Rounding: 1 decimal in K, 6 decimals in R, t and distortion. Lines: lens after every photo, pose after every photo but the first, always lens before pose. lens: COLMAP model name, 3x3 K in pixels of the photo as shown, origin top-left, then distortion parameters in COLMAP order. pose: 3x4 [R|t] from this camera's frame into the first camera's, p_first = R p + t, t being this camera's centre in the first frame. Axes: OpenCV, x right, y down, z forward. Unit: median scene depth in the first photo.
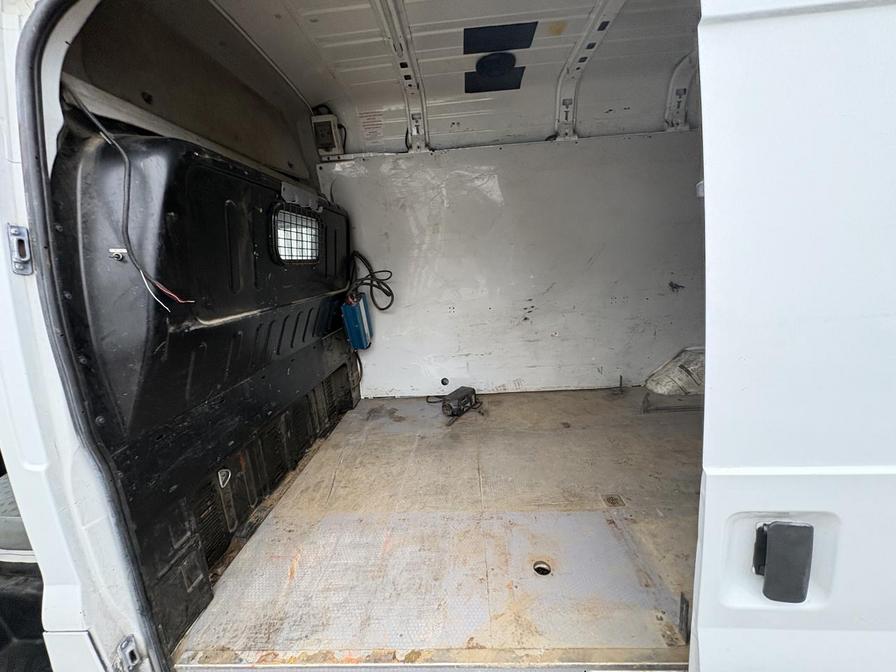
lens RADIAL K [[355.1, 0, 448.6], [0, 355.1, 337.0], [0, 0, 1]] dist [-0.001790, 0.000238]
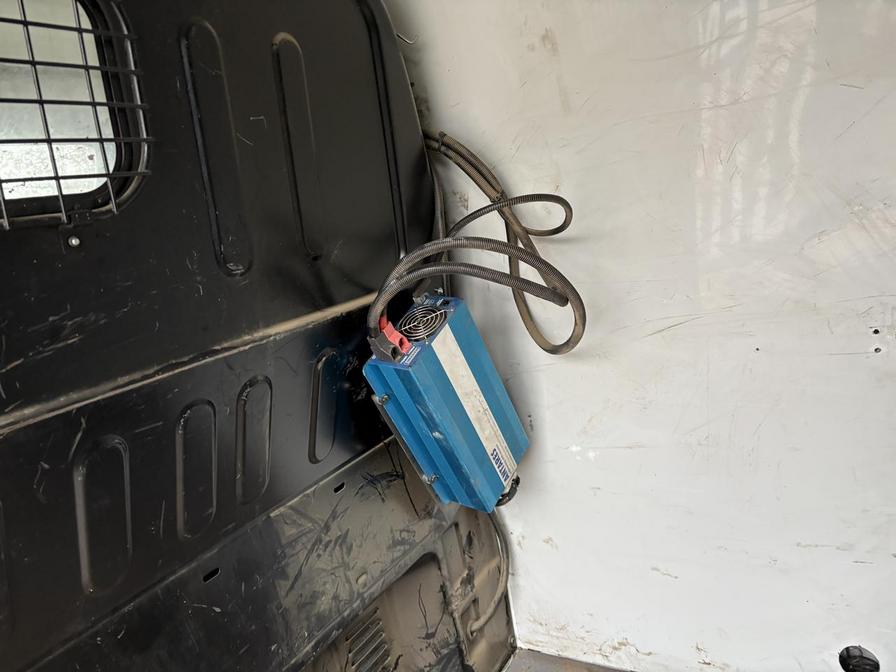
lens RADIAL K [[676.7, 0, 446.3], [0, 676.7, 336.8], [0, 0, 1]] dist [0.030618, -0.036167]
pose [[0.859365, -0.016434, -0.511098, -0.010578], [0.024690, 0.999651, 0.009370, -0.100379], [0.510766, -0.020671, 0.859471, 0.579112]]
